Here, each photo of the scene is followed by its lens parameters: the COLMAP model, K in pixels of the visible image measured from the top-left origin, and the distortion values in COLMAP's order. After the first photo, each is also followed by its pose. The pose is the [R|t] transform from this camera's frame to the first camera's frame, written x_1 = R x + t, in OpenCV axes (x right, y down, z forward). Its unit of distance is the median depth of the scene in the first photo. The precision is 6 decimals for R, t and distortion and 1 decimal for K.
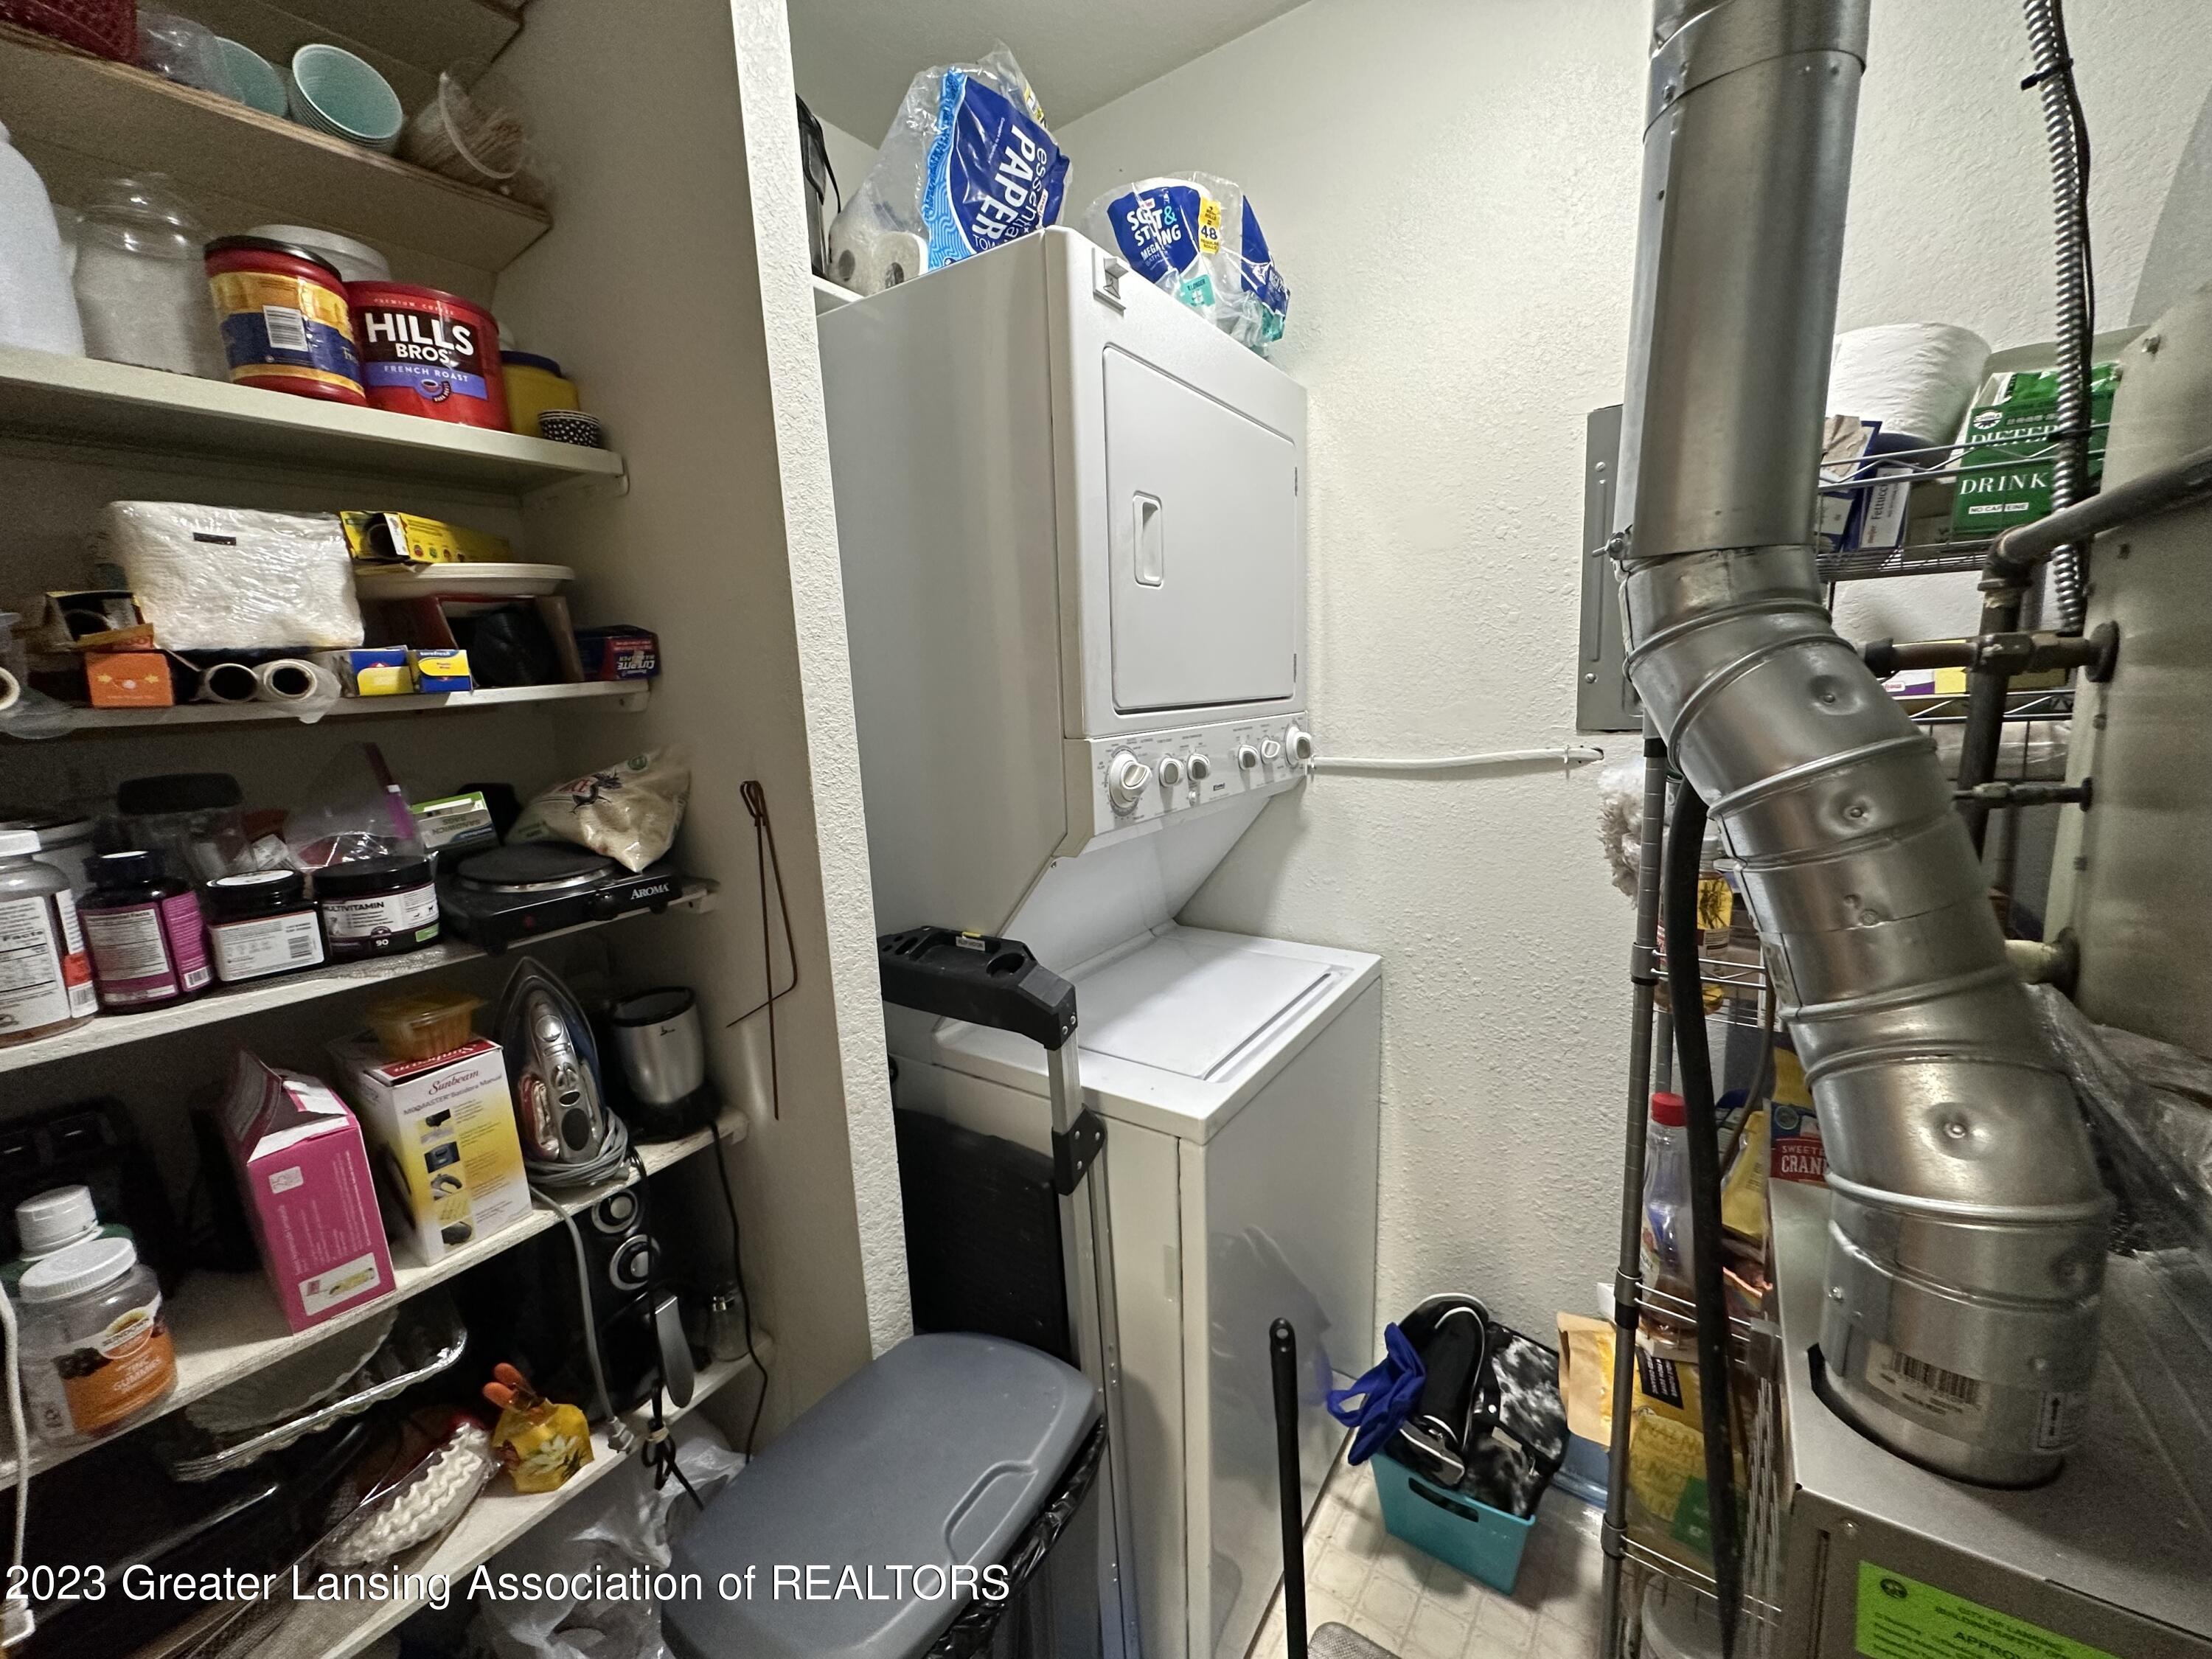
lens RADIAL K [[889.8, 0, 1106.0], [0, 889.8, 829.5], [0, 0, 1]] dist [0.001400, 0.000194]
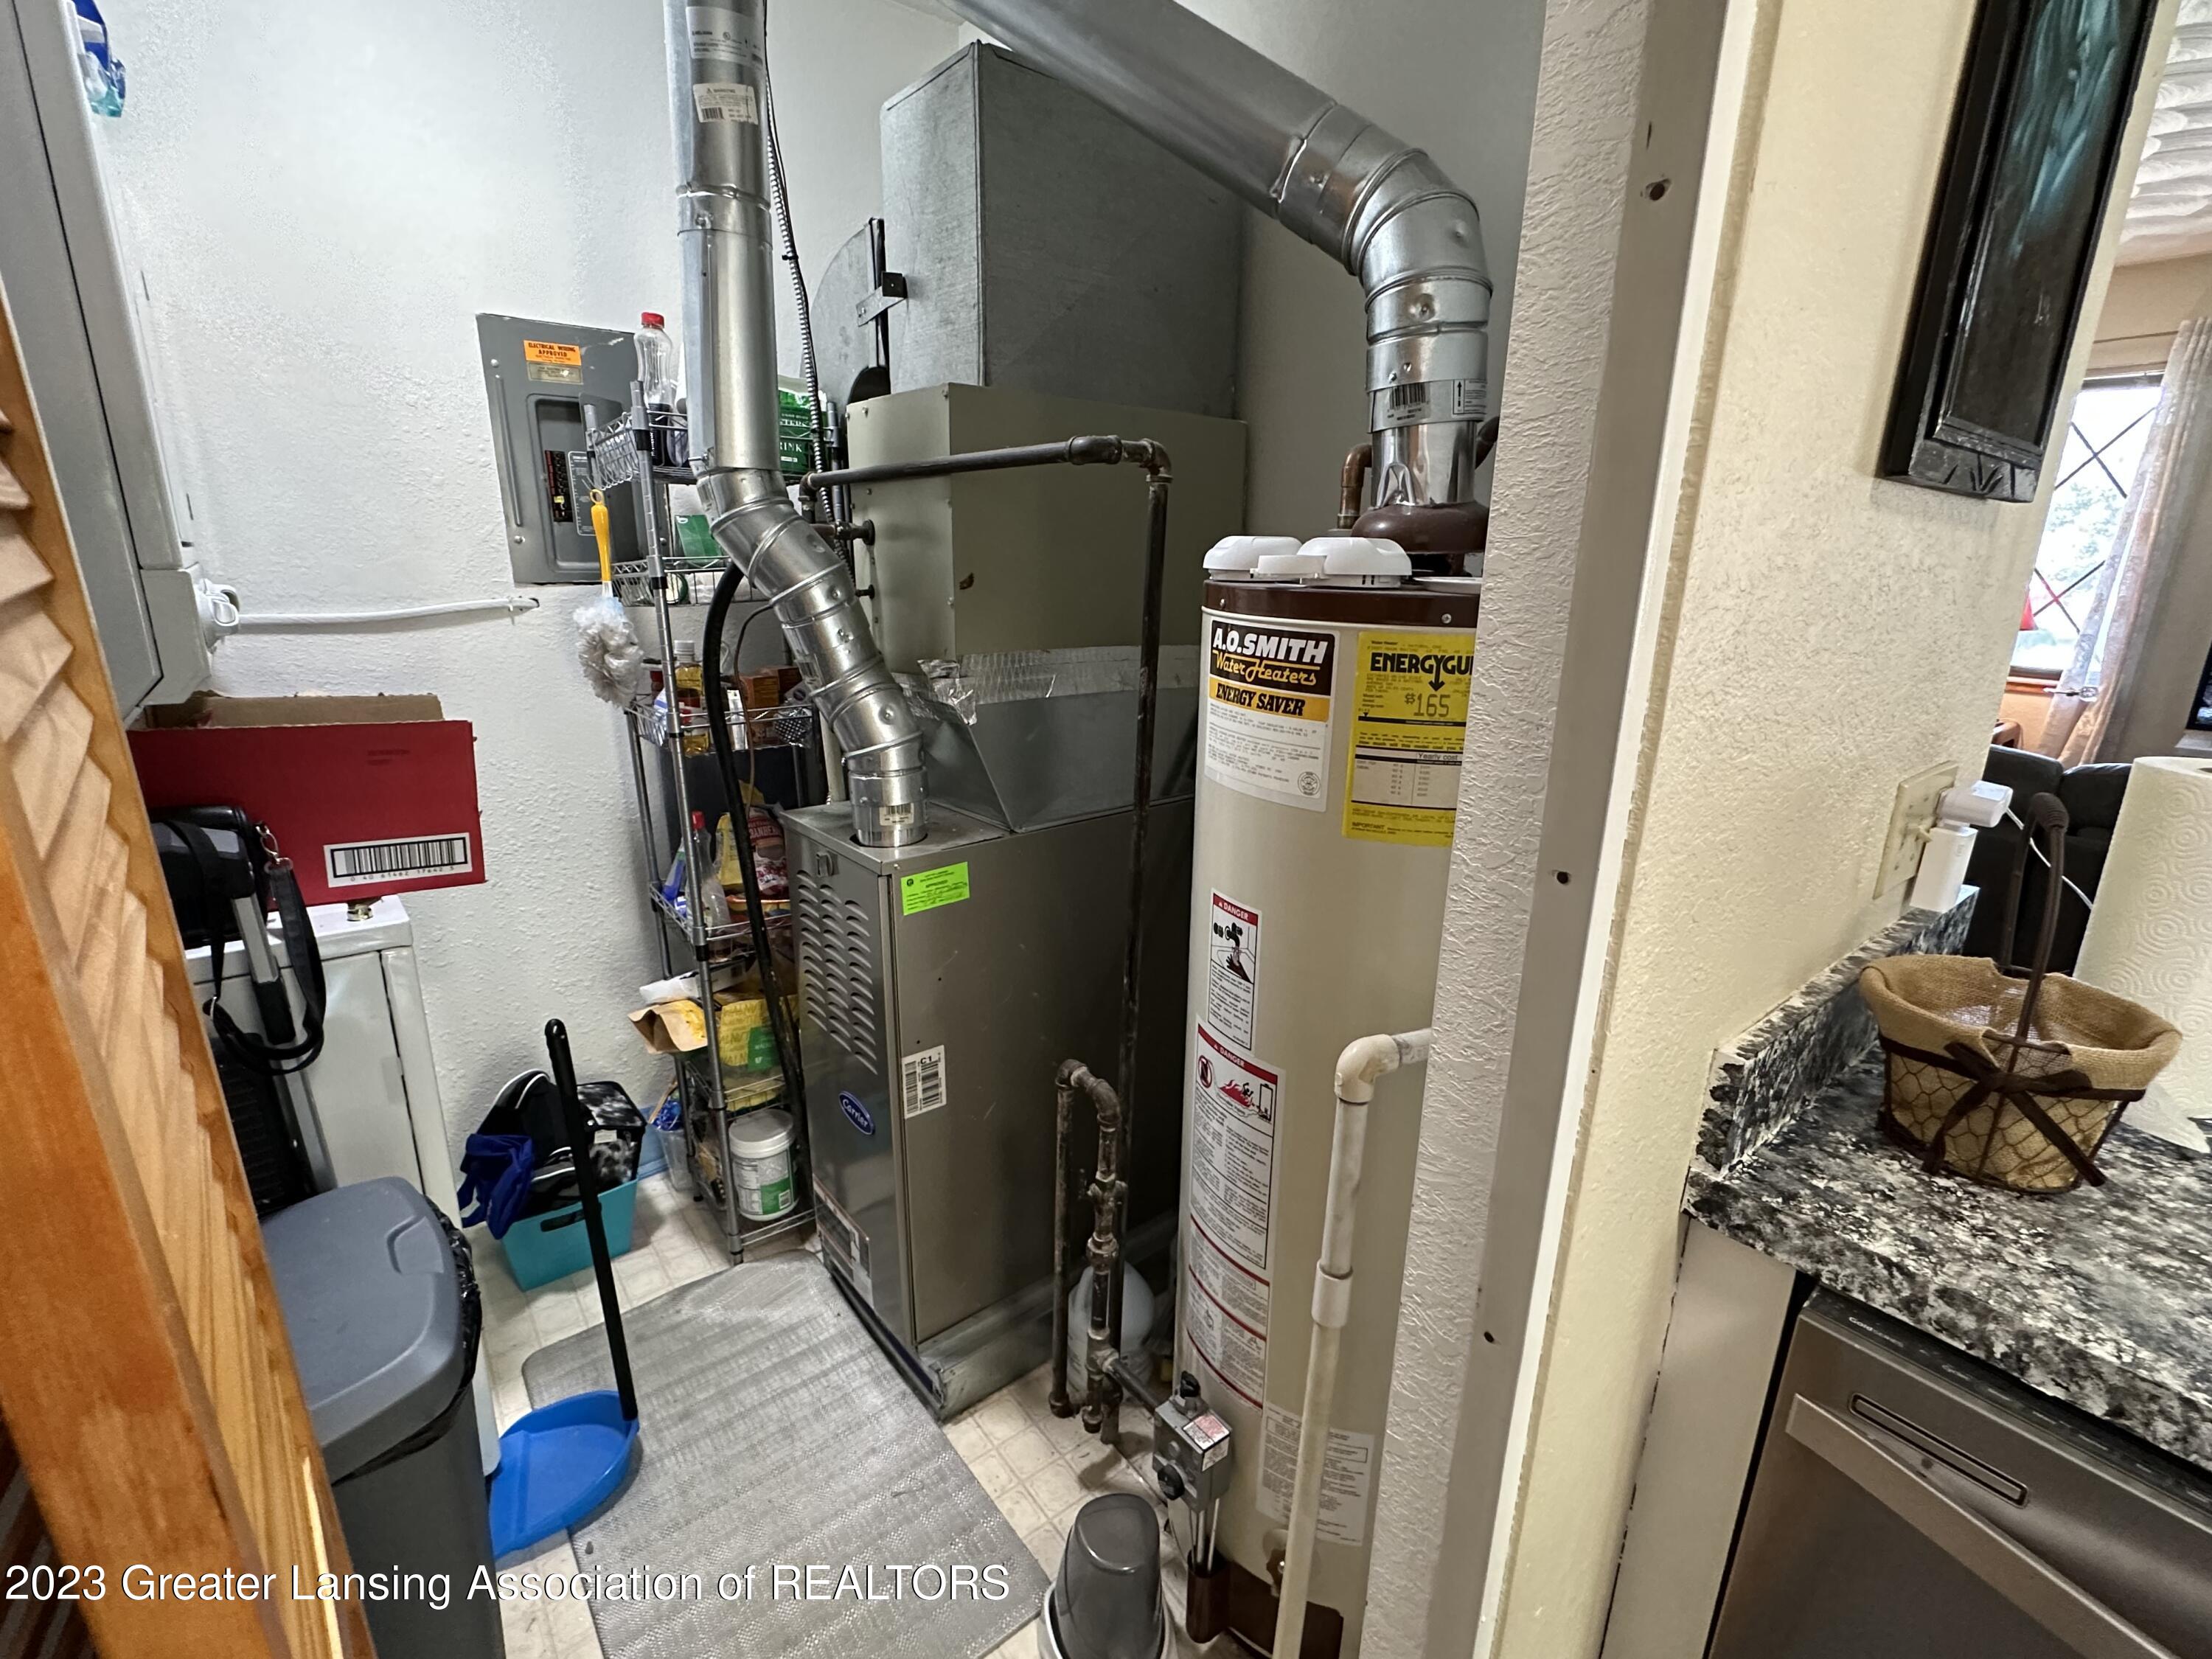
lens RADIAL K [[976.4, 0, 1106.0], [0, 976.4, 829.5], [0, 0, 1]] dist [-0.000053, 0.000095]
pose [[0.268683, -0.217732, 0.938297, -0.589953], [0.133332, 0.973146, 0.187639, 0.075306], [-0.953956, 0.074690, 0.290499, -0.145185]]
